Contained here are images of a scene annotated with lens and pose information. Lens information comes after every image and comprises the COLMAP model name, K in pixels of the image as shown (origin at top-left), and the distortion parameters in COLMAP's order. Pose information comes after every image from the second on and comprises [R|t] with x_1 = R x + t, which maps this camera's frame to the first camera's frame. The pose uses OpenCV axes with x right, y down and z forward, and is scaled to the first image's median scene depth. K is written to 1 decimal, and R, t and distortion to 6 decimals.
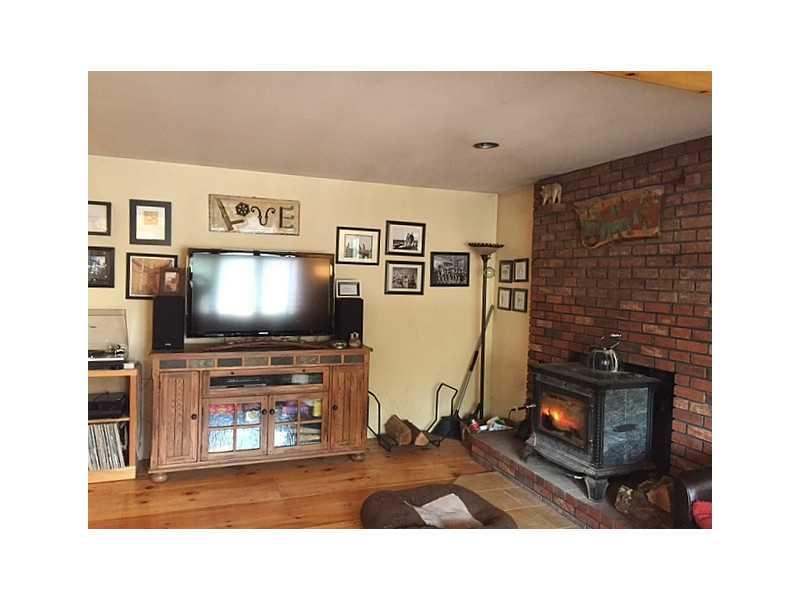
lens RADIAL K [[547.7, 0, 399.7], [0, 547.7, 302.0], [0, 0, 1]] dist [0.057745, -0.014276]
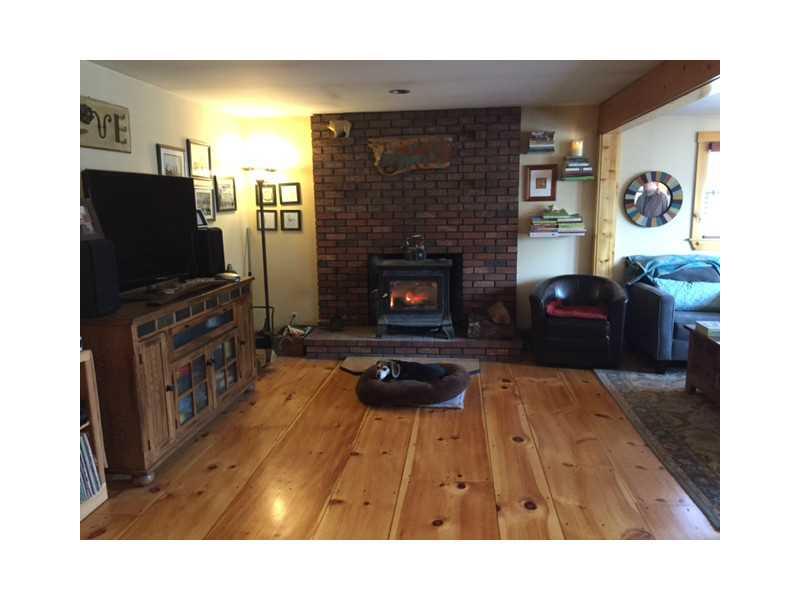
lens RADIAL K [[547.7, 0, 399.5], [0, 547.7, 300.4], [0, 0, 1]] dist [0.057745, -0.014276]
pose [[0.463446, -0.192163, 0.865038, -0.820591], [0.073220, 0.981169, 0.178734, -0.032124], [-0.883095, -0.019495, 0.468789, 0.312308]]
